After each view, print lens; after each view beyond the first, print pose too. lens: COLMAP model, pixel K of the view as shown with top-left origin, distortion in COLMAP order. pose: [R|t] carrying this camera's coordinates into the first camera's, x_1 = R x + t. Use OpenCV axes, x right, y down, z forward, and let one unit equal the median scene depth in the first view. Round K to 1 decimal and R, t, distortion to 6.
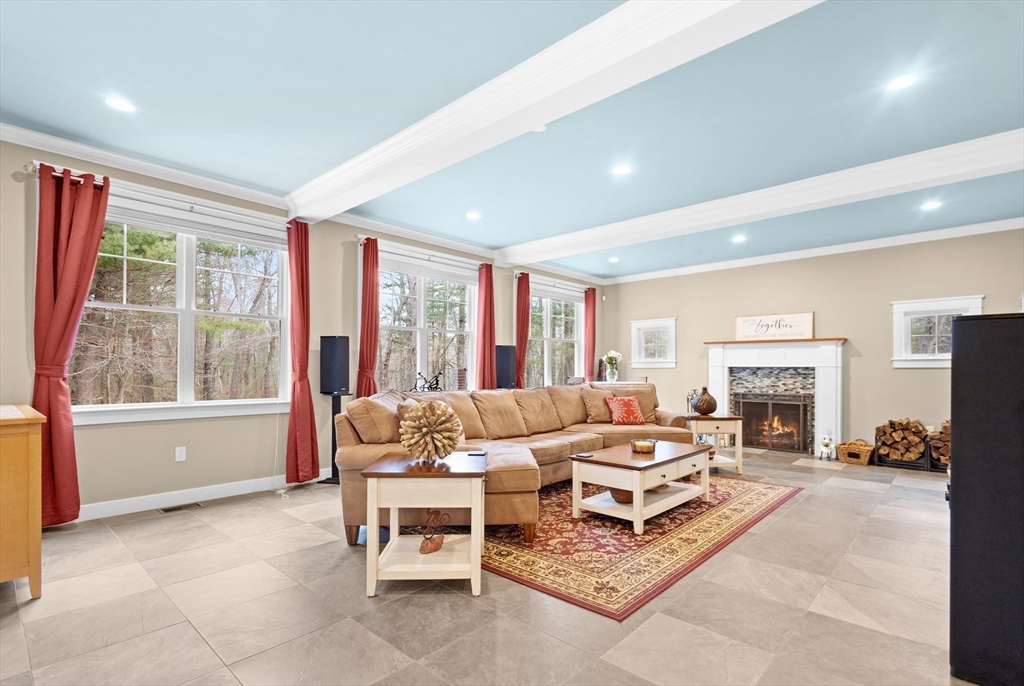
lens RADIAL K [[478.5, 0, 504.7], [0, 478.5, 370.6], [0, 0, 1]] dist [0.009725, -0.003198]
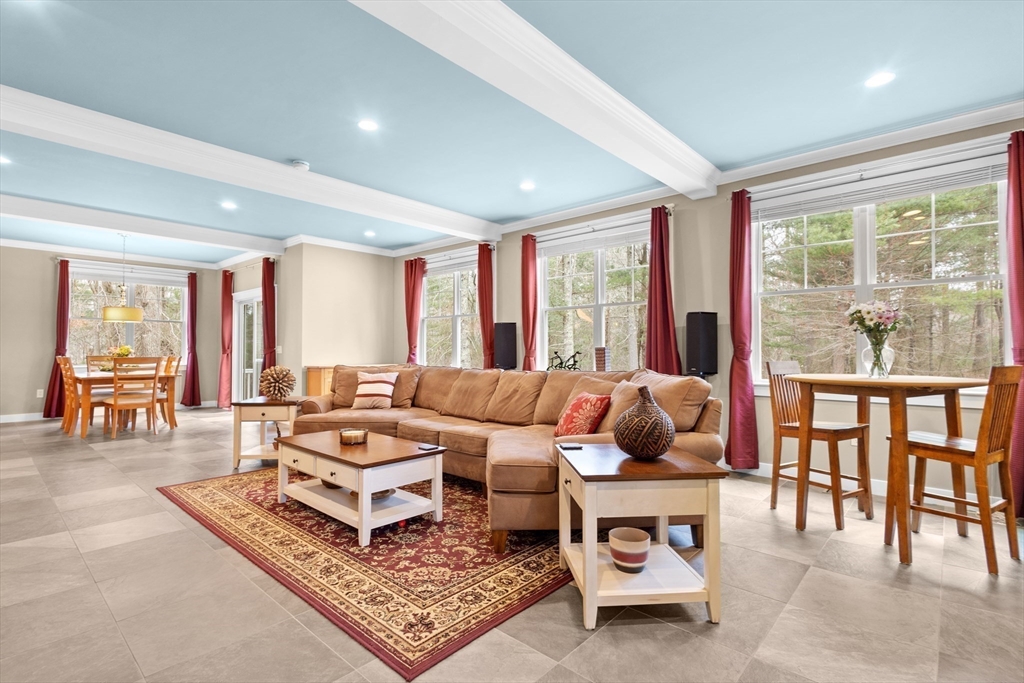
lens RADIAL K [[478.5, 0, 511.8], [0, 478.5, 345.5], [0, 0, 1]] dist [0.009725, -0.003198]
pose [[0.021389, -0.021376, -0.999543, 1.132395], [0.001800, 0.999771, -0.021342, 0.016975], [0.999770, -0.001342, 0.021423, 1.246331]]
